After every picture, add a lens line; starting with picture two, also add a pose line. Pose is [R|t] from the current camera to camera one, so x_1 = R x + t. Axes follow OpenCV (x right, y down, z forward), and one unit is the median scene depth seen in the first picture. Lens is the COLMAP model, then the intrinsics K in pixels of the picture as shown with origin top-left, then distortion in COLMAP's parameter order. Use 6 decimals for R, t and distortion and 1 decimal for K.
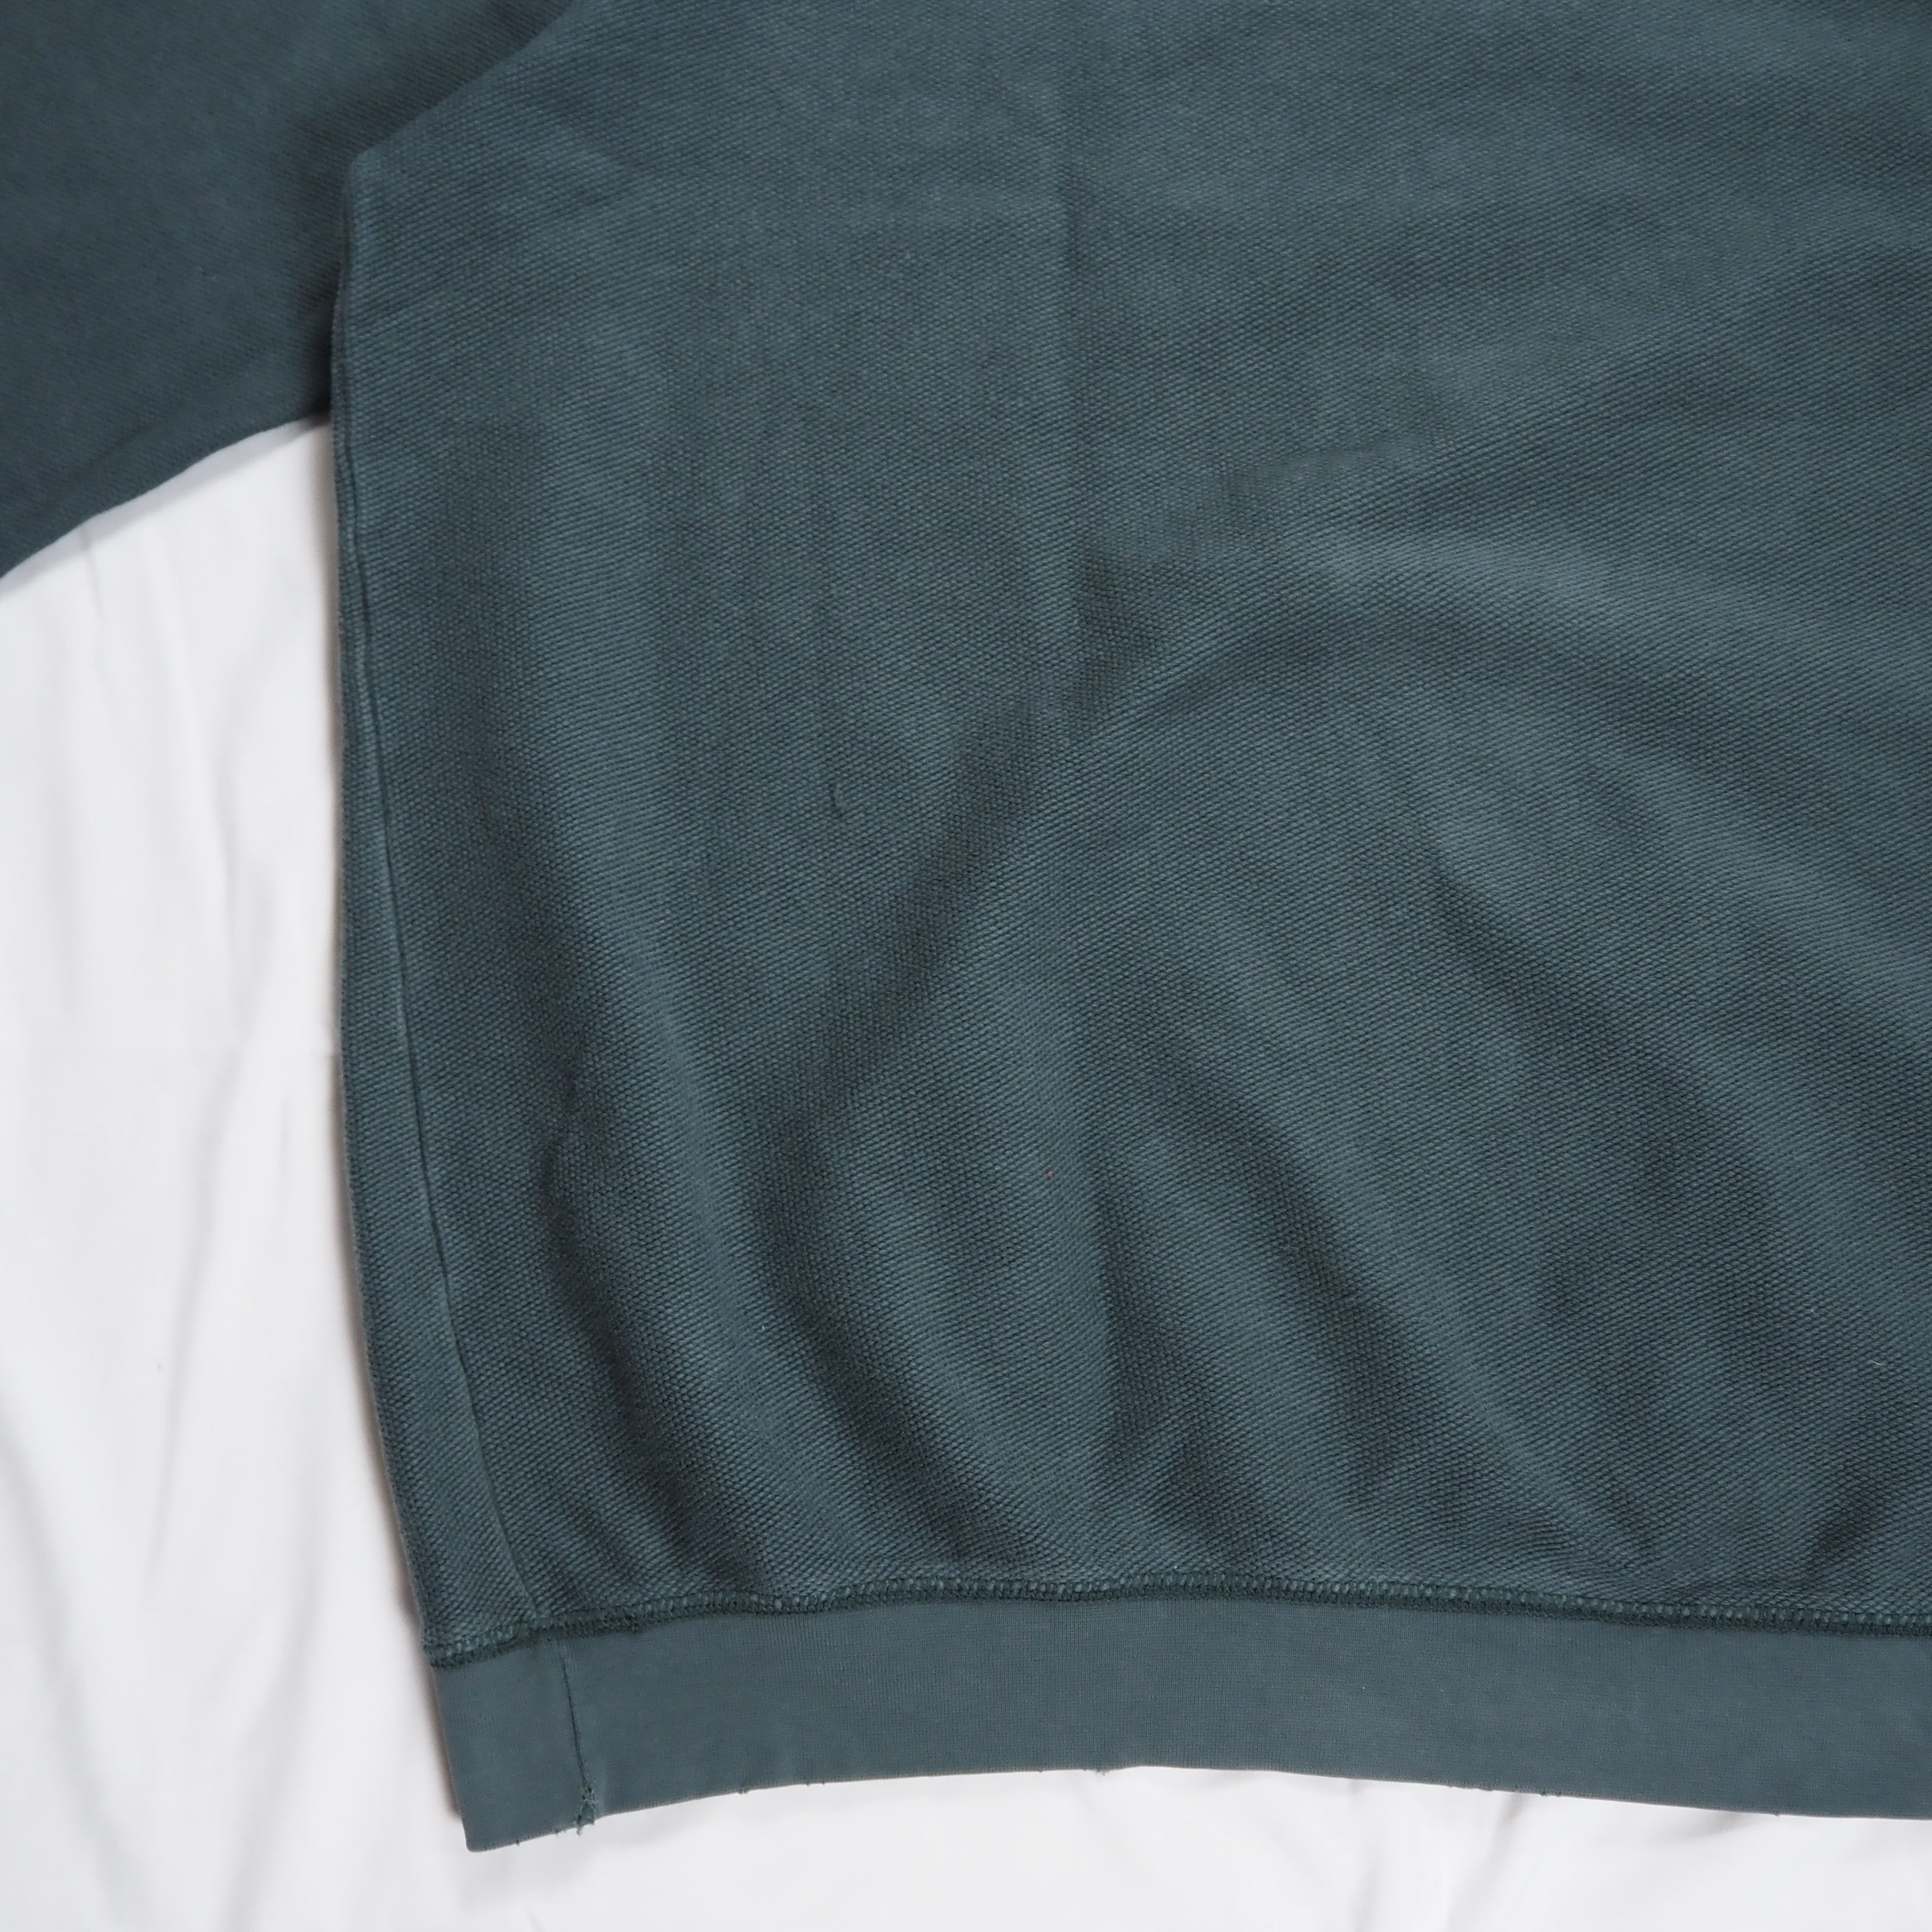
lens RADIAL K [[2576.0, 0, 966.0], [0, 2576.0, 966.0], [0, 0, 1]] dist [-0.042616, 0.039403]
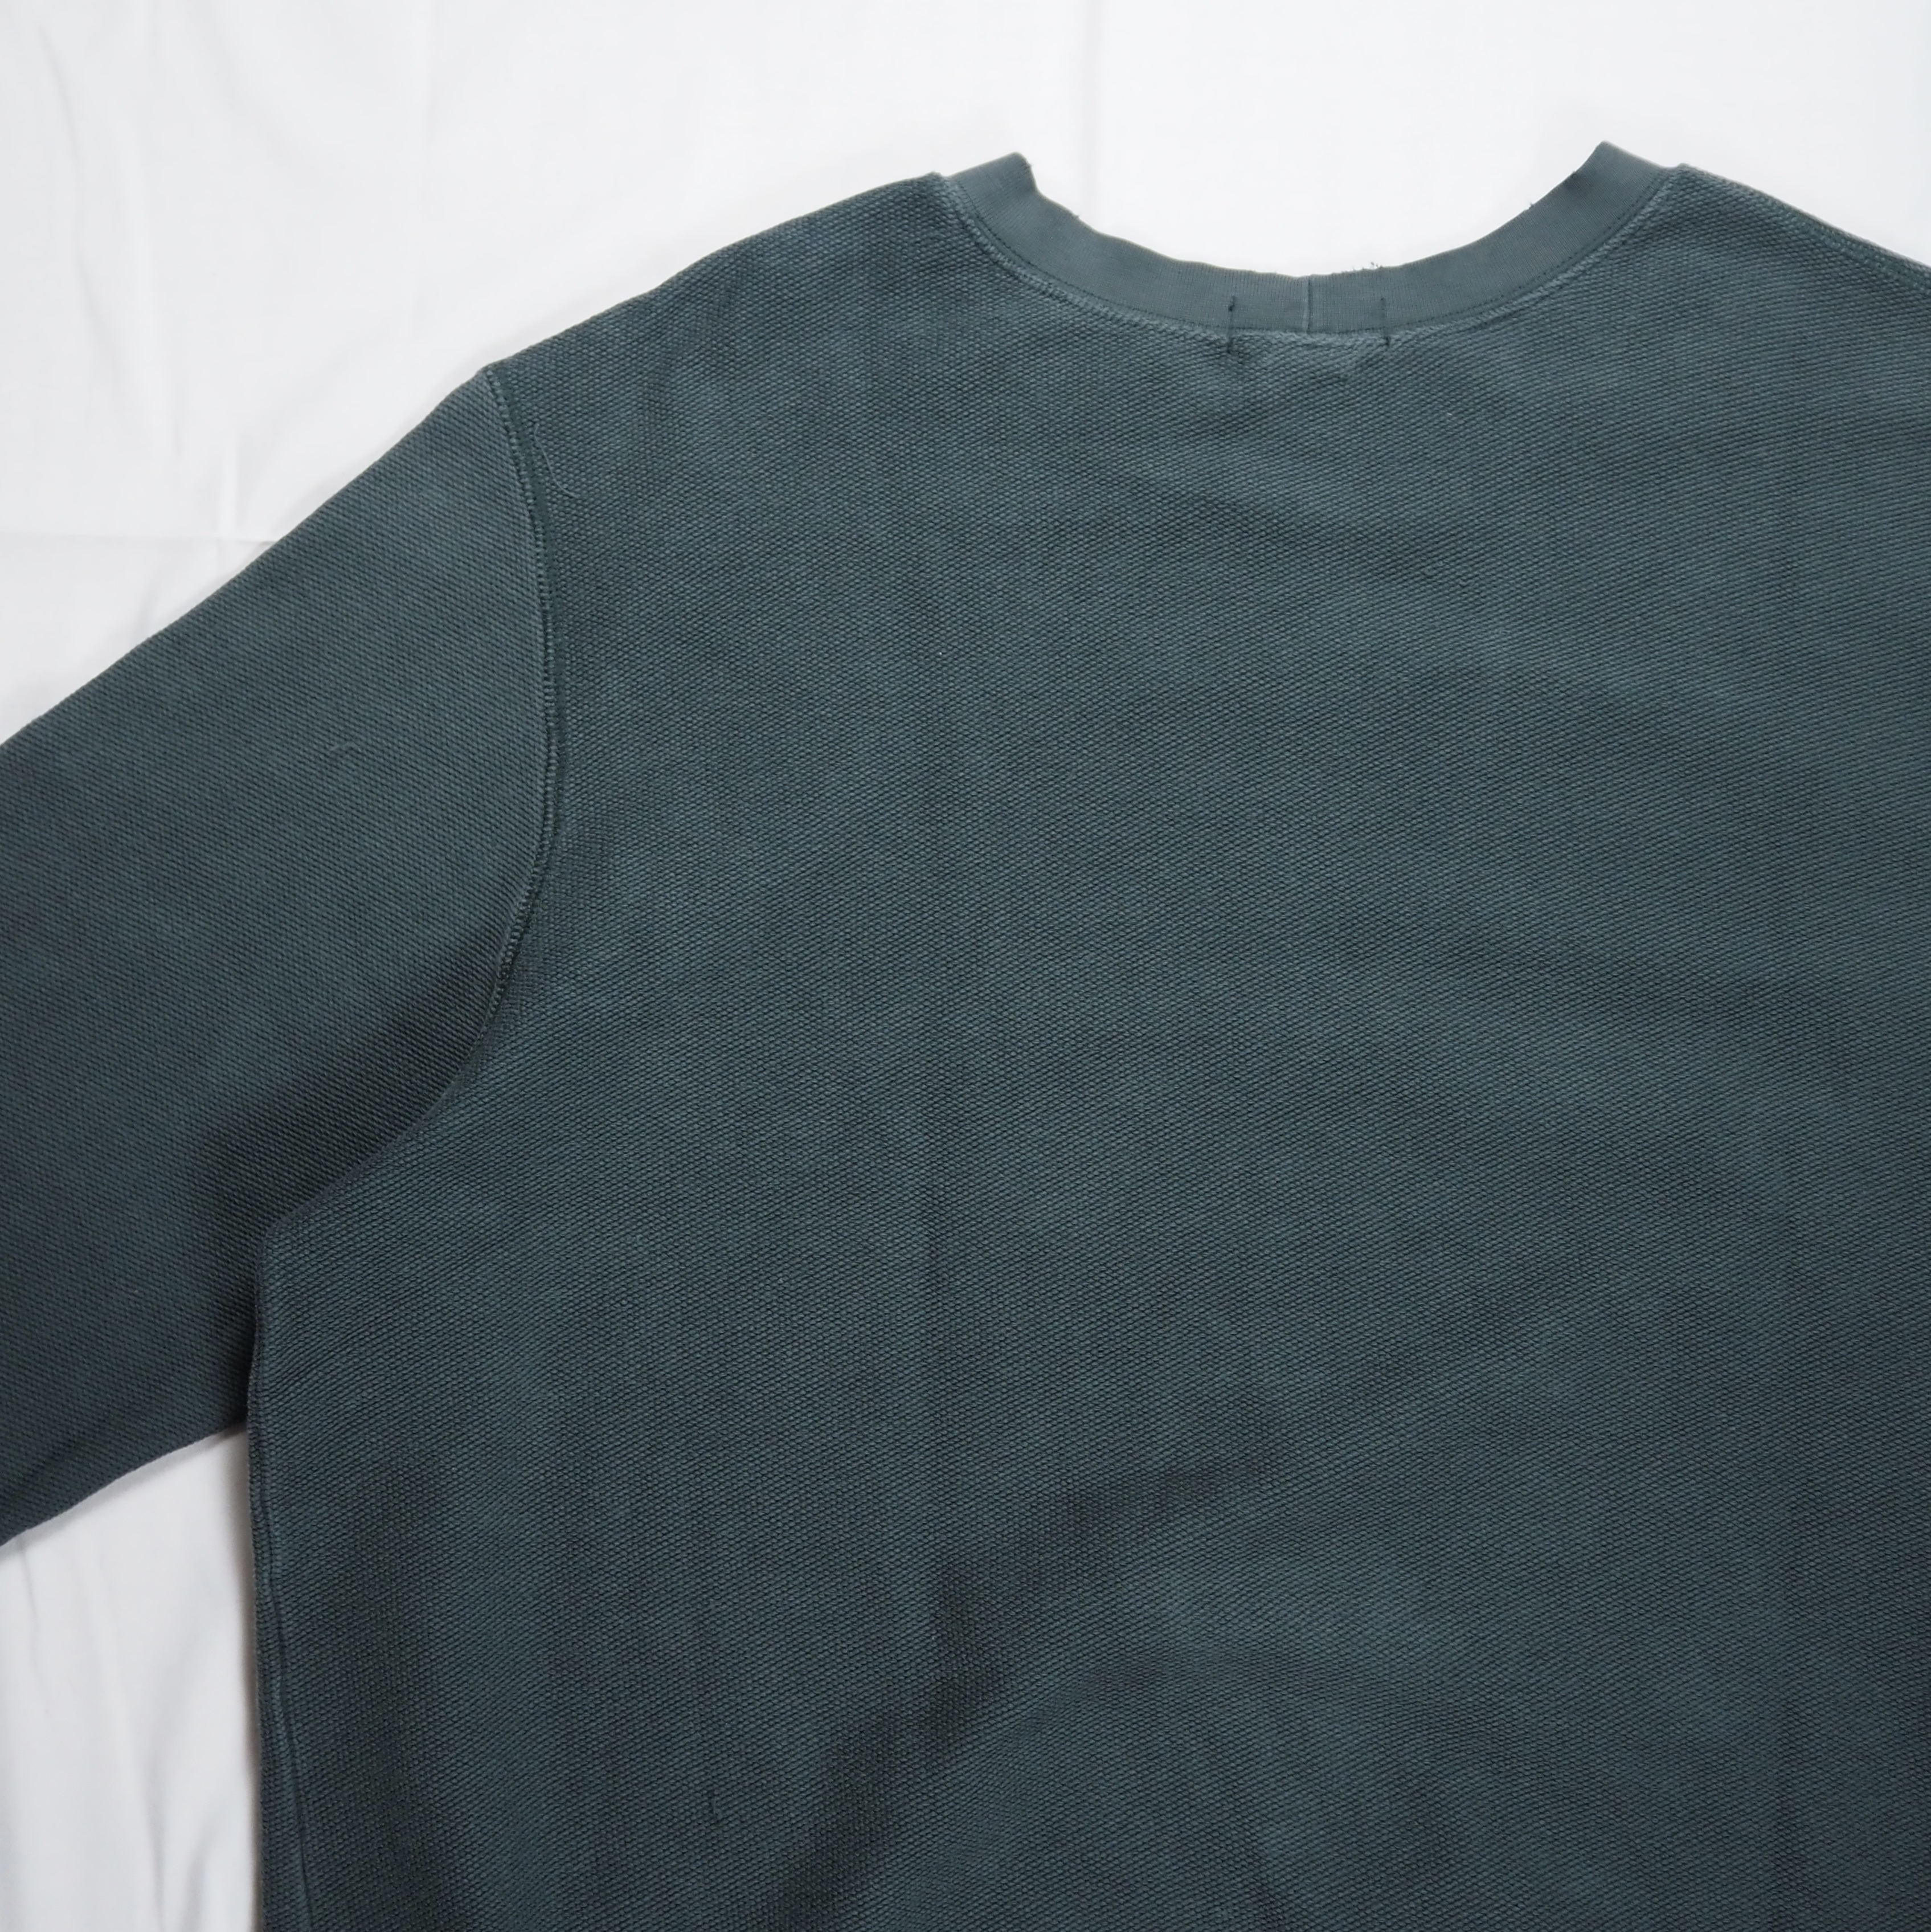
lens RADIAL K [[2575.7, 0, 956.9], [0, 2575.7, 932.9], [0, 0, 1]] dist [-0.042616, 0.039403]
pose [[0.999770, 0.002774, 0.021289, 0.028874], [-0.003298, 0.999691, 0.024621, -0.463866], [-0.021214, -0.024686, 0.999470, -0.084567]]
